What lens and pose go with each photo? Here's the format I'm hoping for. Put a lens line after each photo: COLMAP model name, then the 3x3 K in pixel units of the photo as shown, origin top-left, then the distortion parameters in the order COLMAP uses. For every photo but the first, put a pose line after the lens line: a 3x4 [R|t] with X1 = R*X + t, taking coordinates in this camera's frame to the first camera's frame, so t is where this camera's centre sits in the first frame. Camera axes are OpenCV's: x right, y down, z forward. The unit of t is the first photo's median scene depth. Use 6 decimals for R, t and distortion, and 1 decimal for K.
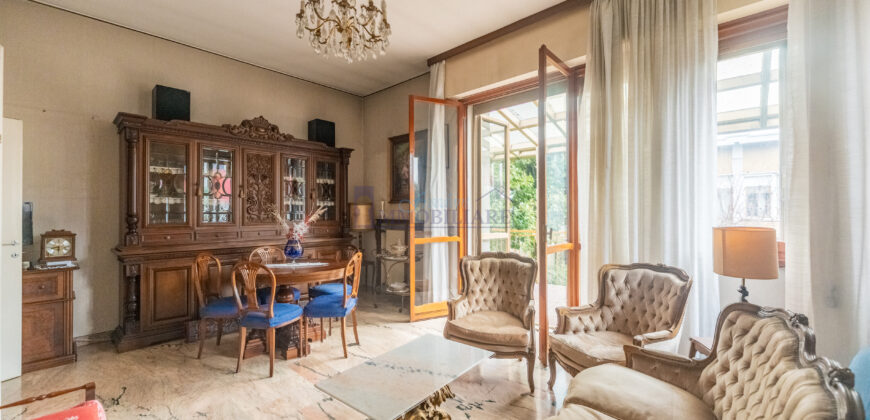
lens RADIAL K [[346.3, 0, 435.0], [0, 346.3, 211.7], [0, 0, 1]] dist [-0.005623, -0.000697]
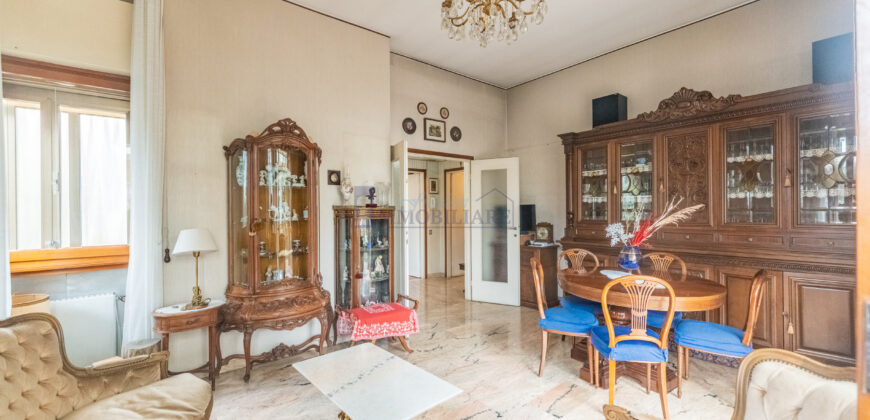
lens RADIAL K [[346.3, 0, 432.9], [0, 346.3, 209.3], [0, 0, 1]] dist [-0.005623, -0.000697]
pose [[-0.158467, -0.000337, -0.987364, 0.417586], [0.009662, 0.999952, -0.001892, -0.003954], [0.987317, -0.009840, -0.158456, 0.648522]]
